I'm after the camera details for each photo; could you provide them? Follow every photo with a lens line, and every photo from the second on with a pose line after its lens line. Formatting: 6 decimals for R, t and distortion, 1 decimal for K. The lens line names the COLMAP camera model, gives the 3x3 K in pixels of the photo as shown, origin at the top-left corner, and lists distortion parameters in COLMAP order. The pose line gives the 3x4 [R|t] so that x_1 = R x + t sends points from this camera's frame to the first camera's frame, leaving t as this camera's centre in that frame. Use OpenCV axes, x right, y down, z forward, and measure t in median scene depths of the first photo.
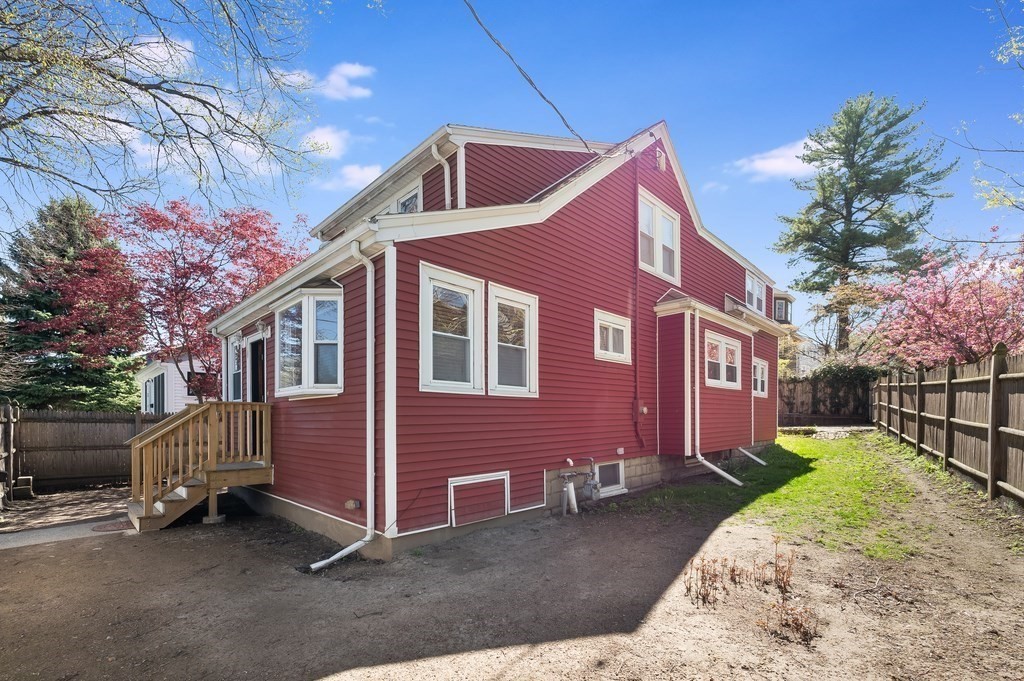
lens RADIAL K [[437.2, 0, 515.8], [0, 437.2, 417.6], [0, 0, 1]] dist [-0.001475, -0.000209]
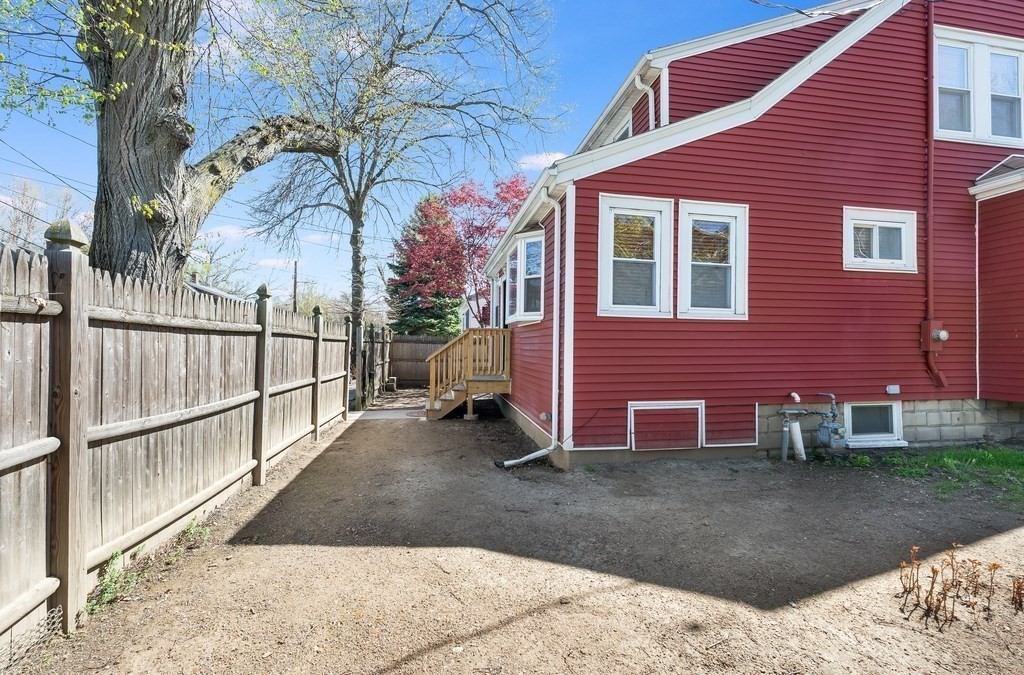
lens RADIAL K [[414.0, 0, 510.5], [0, 414.0, 336.3], [0, 0, 1]] dist [0.000400, 0.000532]
pose [[0.812855, 0.002383, -0.582461, 0.150265], [-0.012155, 0.999843, -0.012873, 0.003300], [0.582339, 0.017544, 0.812756, 0.050352]]
